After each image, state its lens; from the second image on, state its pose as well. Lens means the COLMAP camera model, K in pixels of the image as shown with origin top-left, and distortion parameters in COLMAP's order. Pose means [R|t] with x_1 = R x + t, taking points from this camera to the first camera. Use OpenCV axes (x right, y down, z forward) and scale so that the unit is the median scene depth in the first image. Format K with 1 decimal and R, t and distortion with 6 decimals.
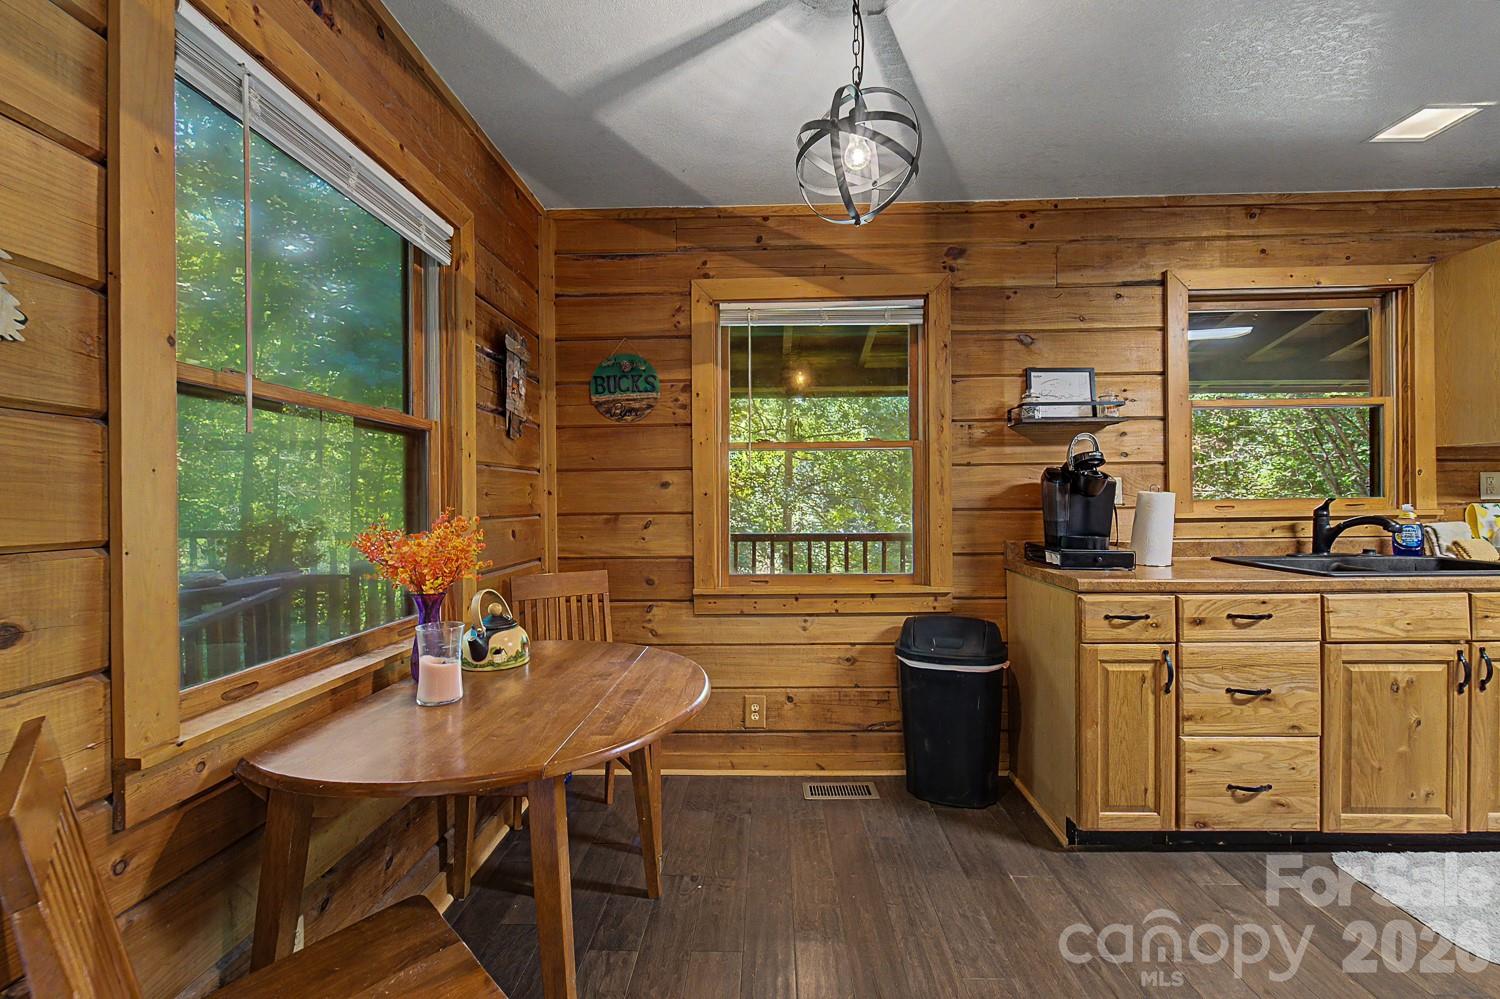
lens RADIAL K [[629.4, 0, 757.3], [0, 629.4, 496.0], [0, 0, 1]] dist [-0.004762, -0.001675]
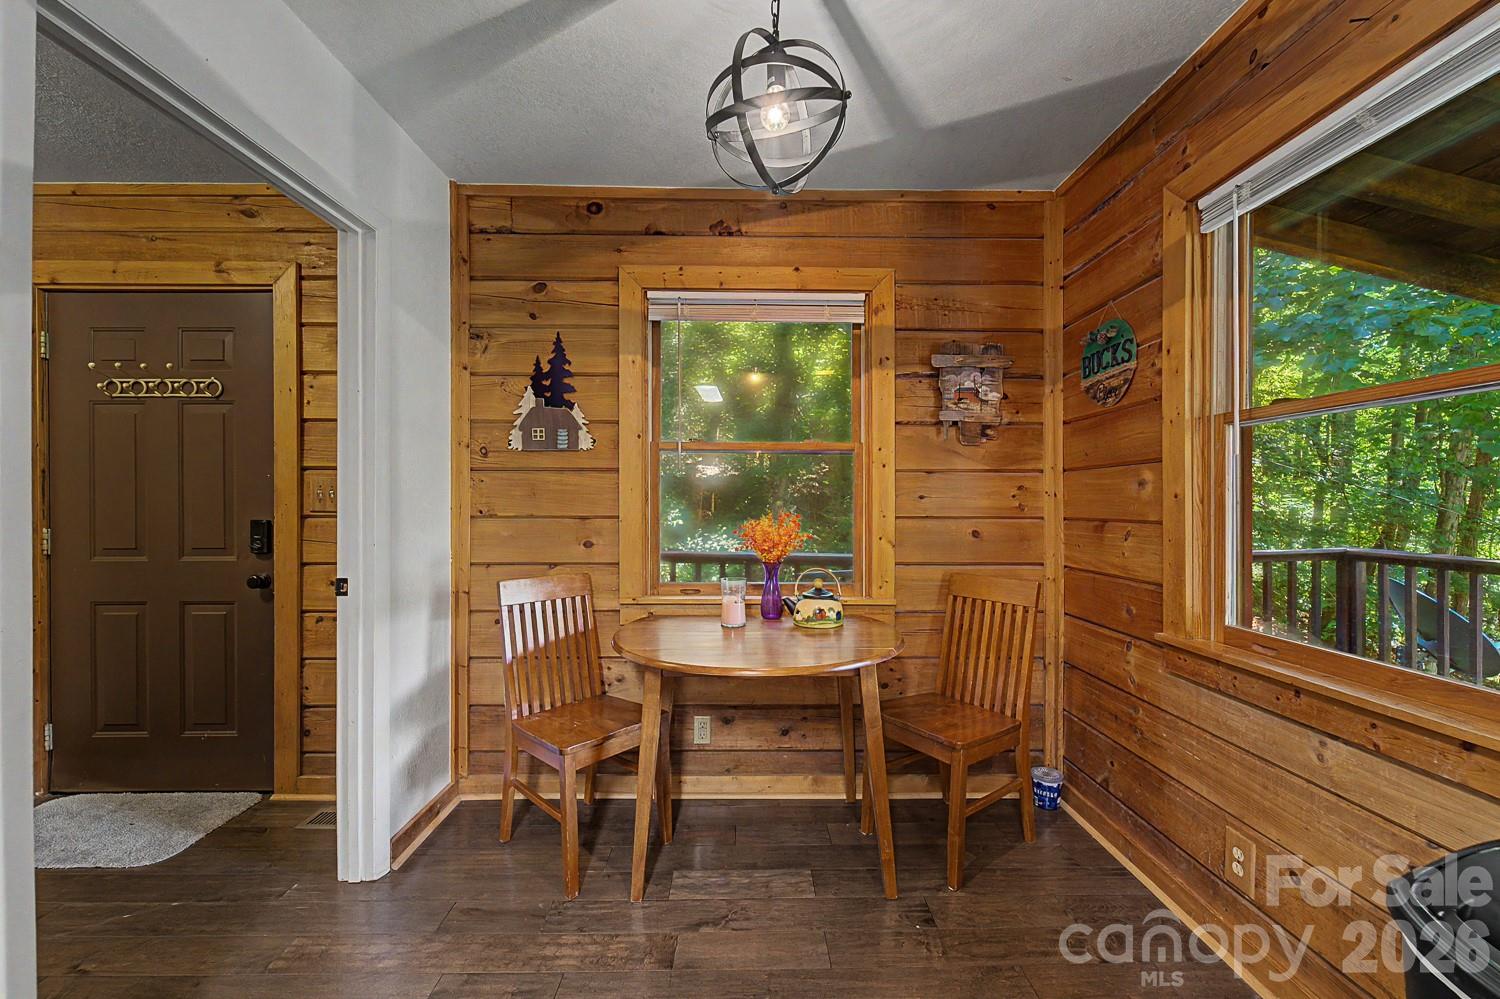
lens RADIAL K [[629.4, 0, 755.1], [0, 629.4, 502.4], [0, 0, 1]] dist [-0.004762, -0.001675]
pose [[0.025884, 0.009888, -0.999616, 0.580195], [-0.001082, 0.999951, 0.009863, -0.002431], [0.999664, 0.000826, 0.025893, 0.531217]]
